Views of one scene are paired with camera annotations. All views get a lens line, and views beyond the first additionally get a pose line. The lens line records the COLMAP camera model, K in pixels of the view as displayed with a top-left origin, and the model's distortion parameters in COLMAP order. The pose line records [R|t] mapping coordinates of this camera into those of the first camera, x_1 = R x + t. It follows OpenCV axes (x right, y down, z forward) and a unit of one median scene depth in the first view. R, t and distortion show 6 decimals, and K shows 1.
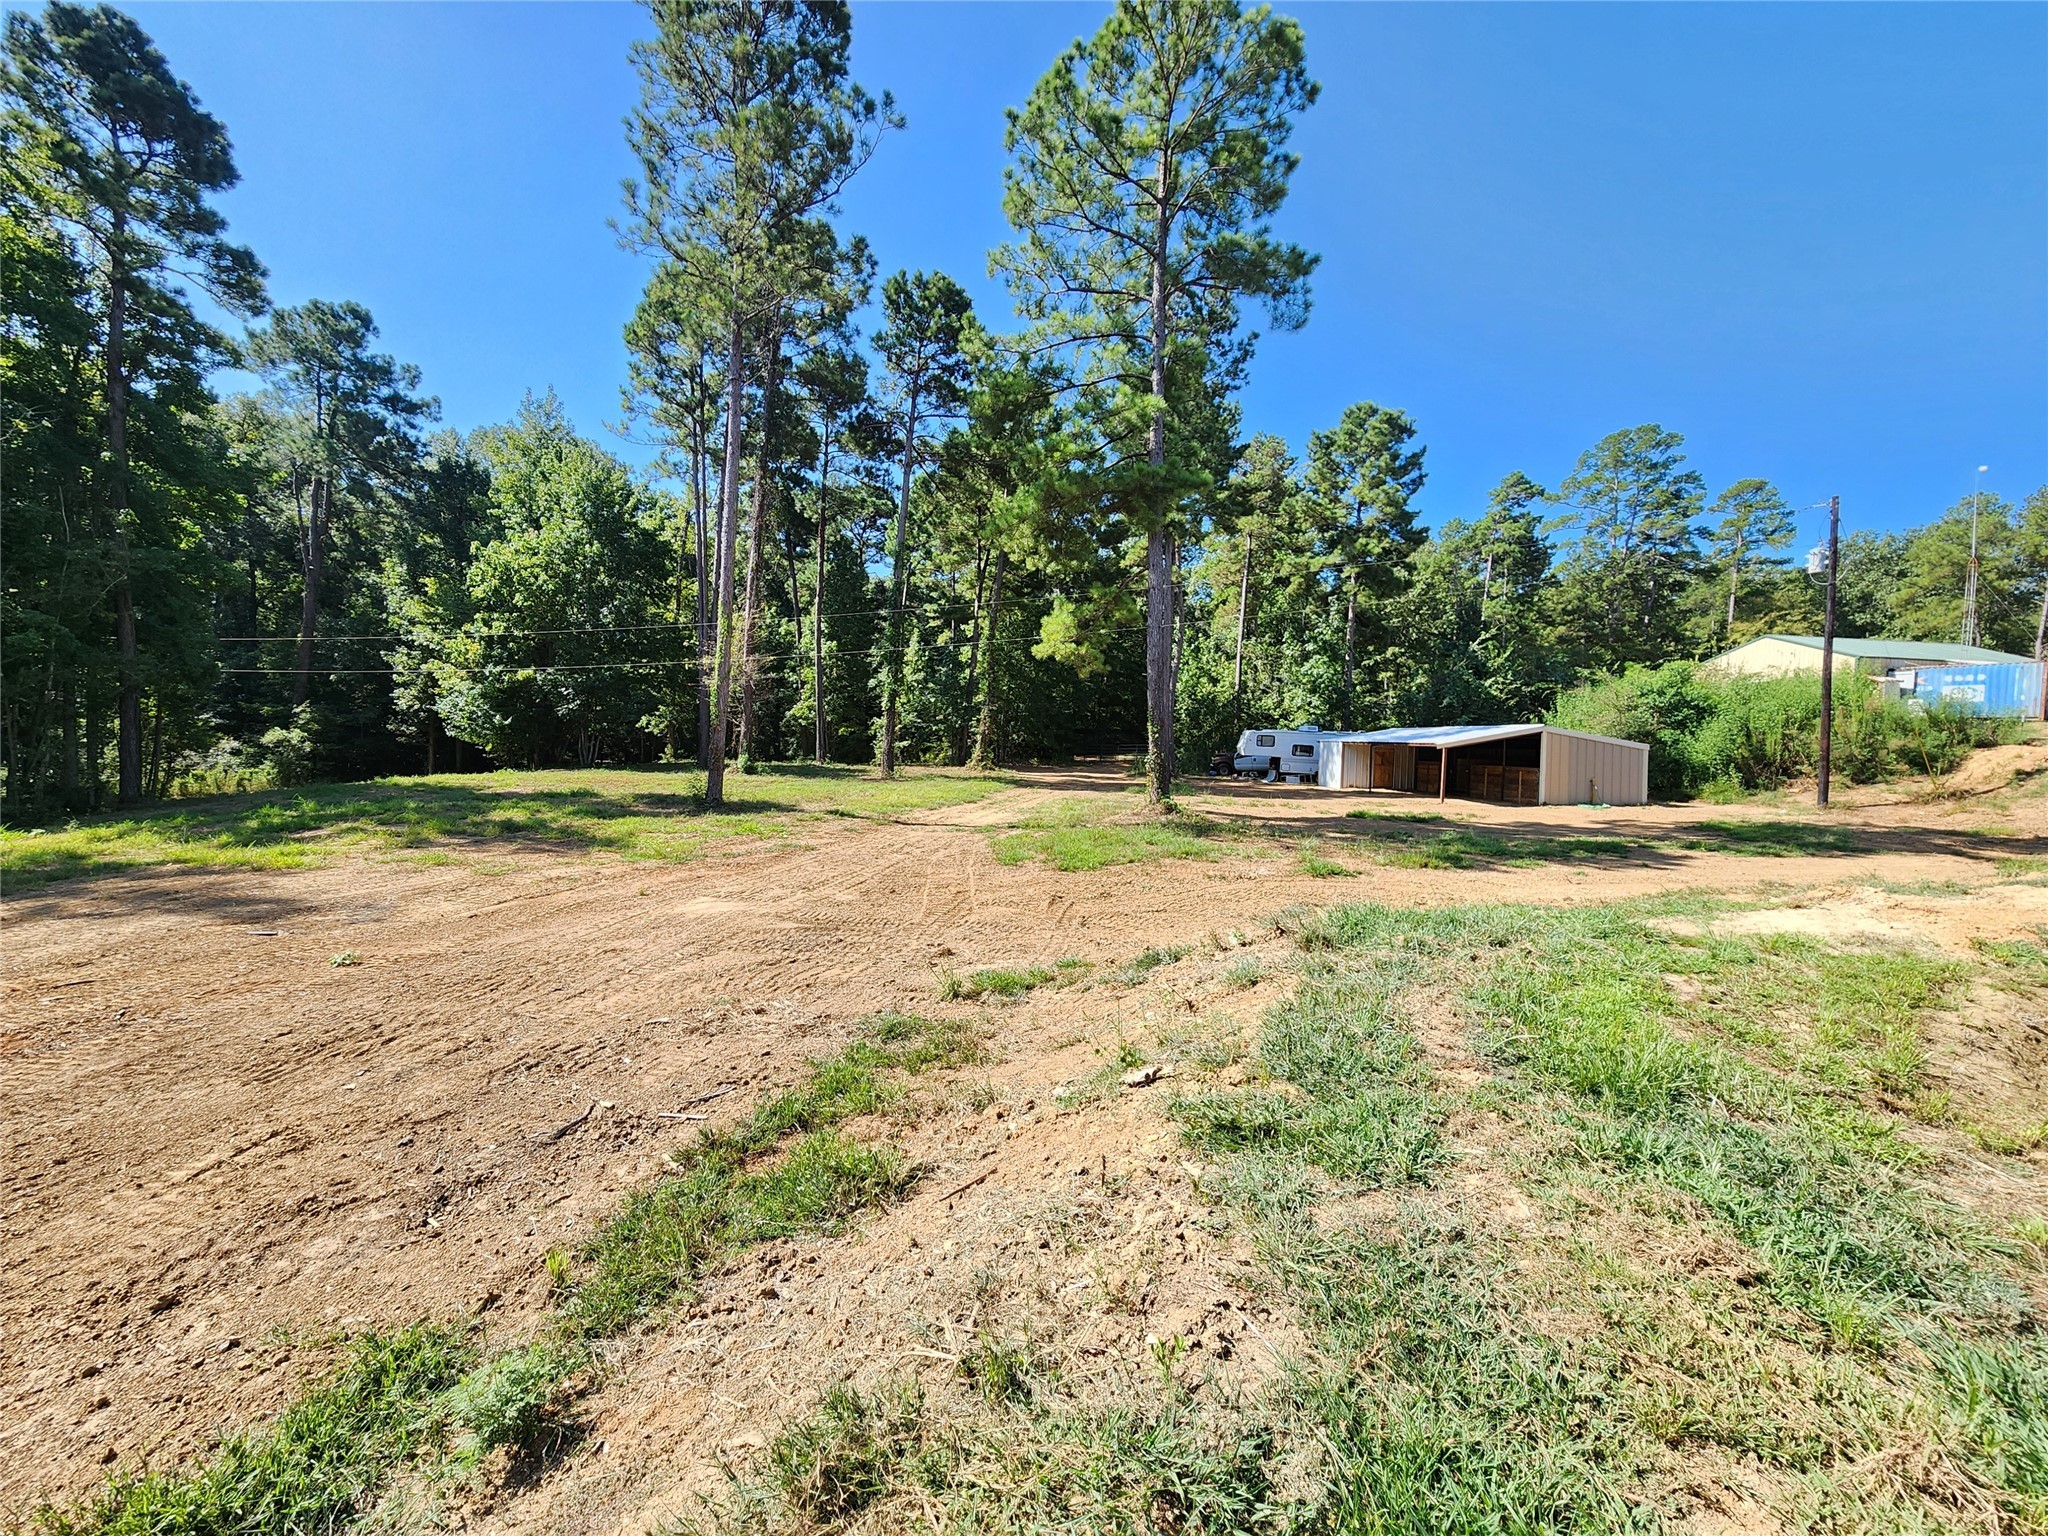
lens RADIAL K [[842.5, 0, 1025.3], [0, 842.5, 758.5], [0, 0, 1]] dist [0.002813, 0.001096]
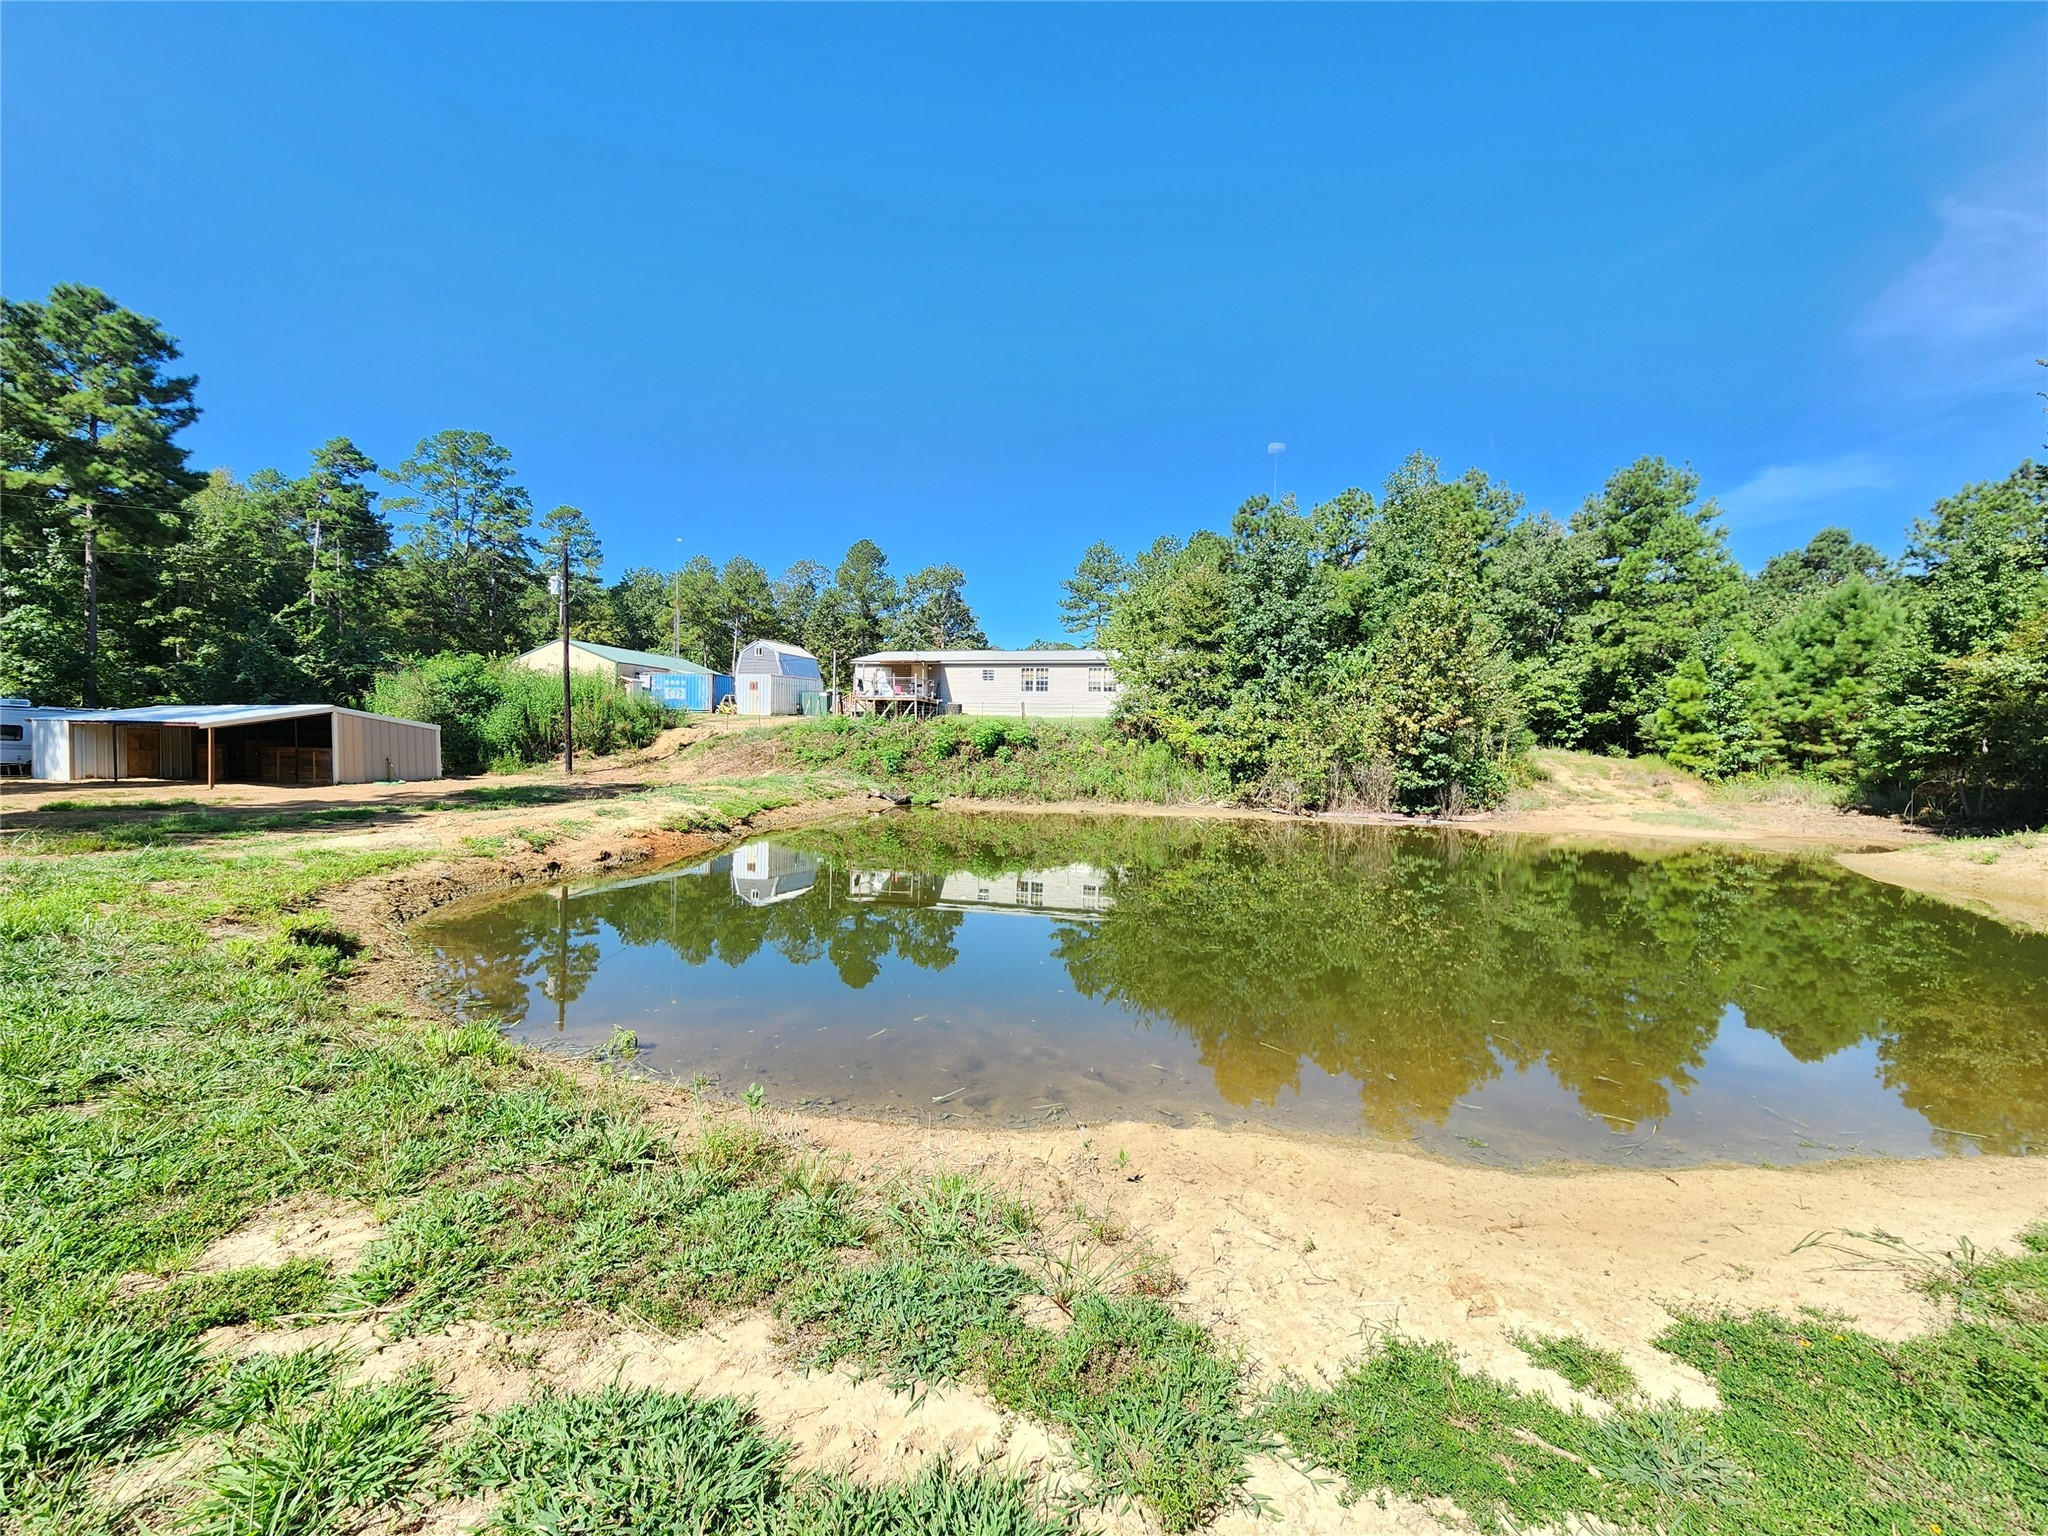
lens RADIAL K [[842.5, 0, 1020.1], [0, 842.5, 773.5], [0, 0, 1]] dist [0.002813, 0.001096]
pose [[0.403686, -0.044774, 0.913801, 0.009655], [0.012287, 0.998977, 0.043519, 0.005155], [-0.914815, -0.006341, 0.403823, -0.109280]]
